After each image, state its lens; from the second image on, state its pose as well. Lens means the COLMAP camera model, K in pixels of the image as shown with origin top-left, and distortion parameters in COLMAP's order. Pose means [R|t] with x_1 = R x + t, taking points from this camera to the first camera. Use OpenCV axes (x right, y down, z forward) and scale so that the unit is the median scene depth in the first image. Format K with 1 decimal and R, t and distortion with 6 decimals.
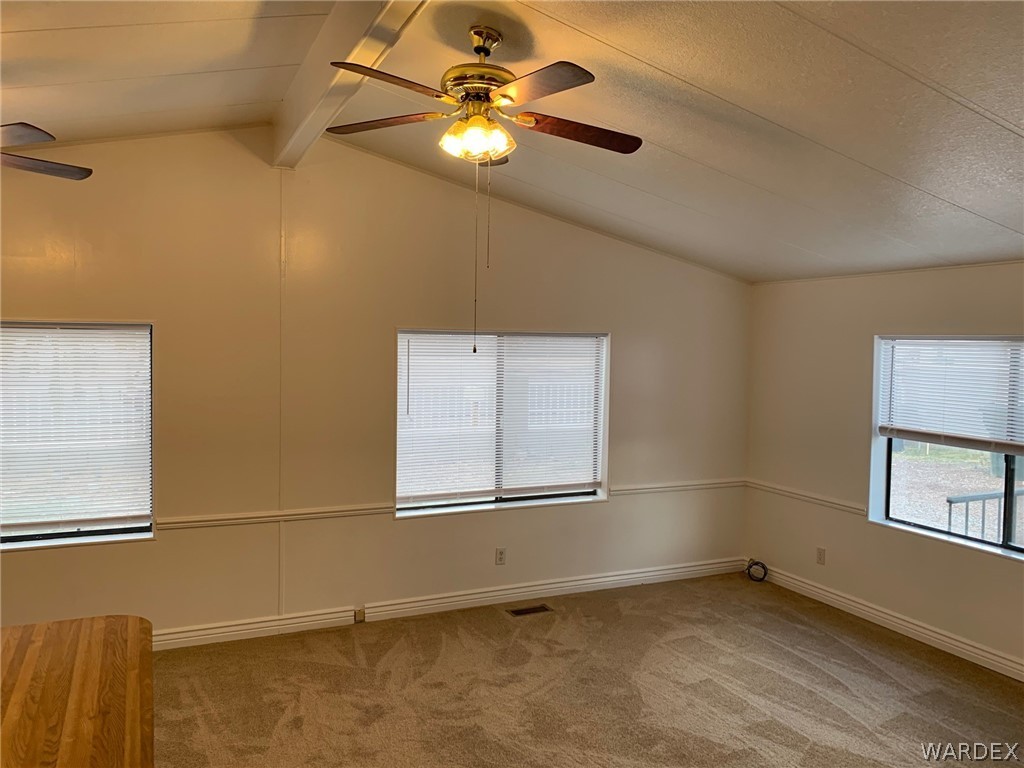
lens RADIAL K [[789.2, 0, 510.9], [0, 789.2, 363.3], [0, 0, 1]] dist [-0.004636, -0.003154]
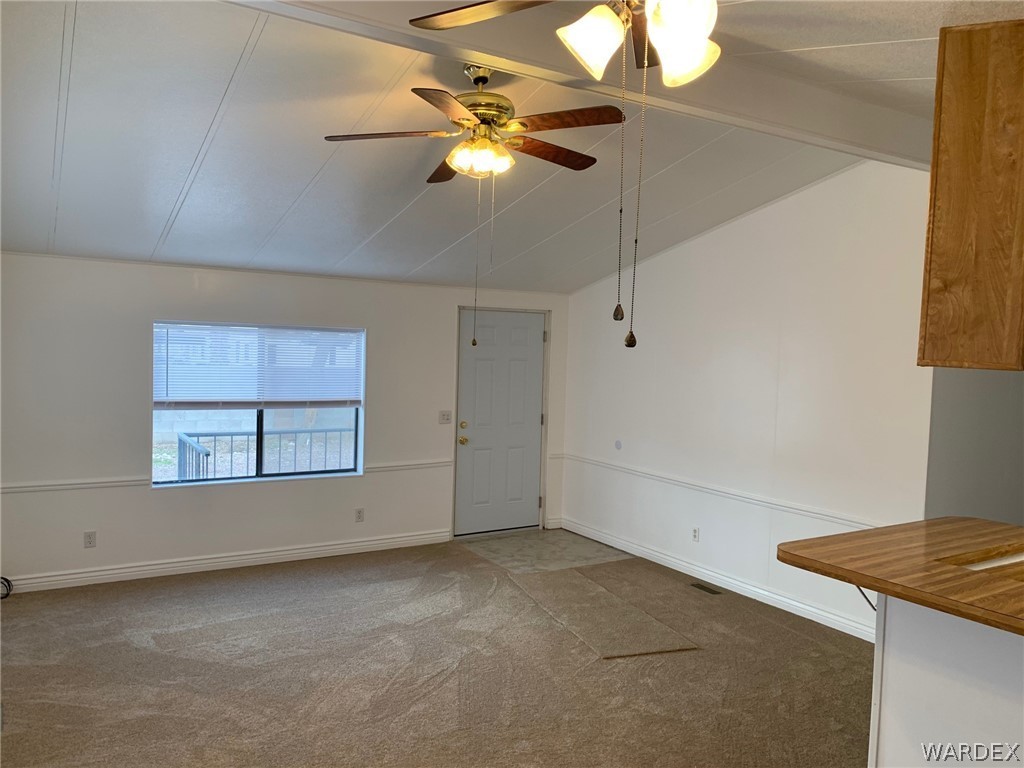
lens RADIAL K [[778.4, 0, 512.0], [0, 778.4, 384.0], [0, 0, 1]] dist [-0.004809, -0.002517]
pose [[-0.107826, -0.072781, 0.991502, -0.761732], [-0.001957, 0.997330, 0.072996, -0.029186], [-0.994168, 0.005931, -0.107680, 0.702891]]
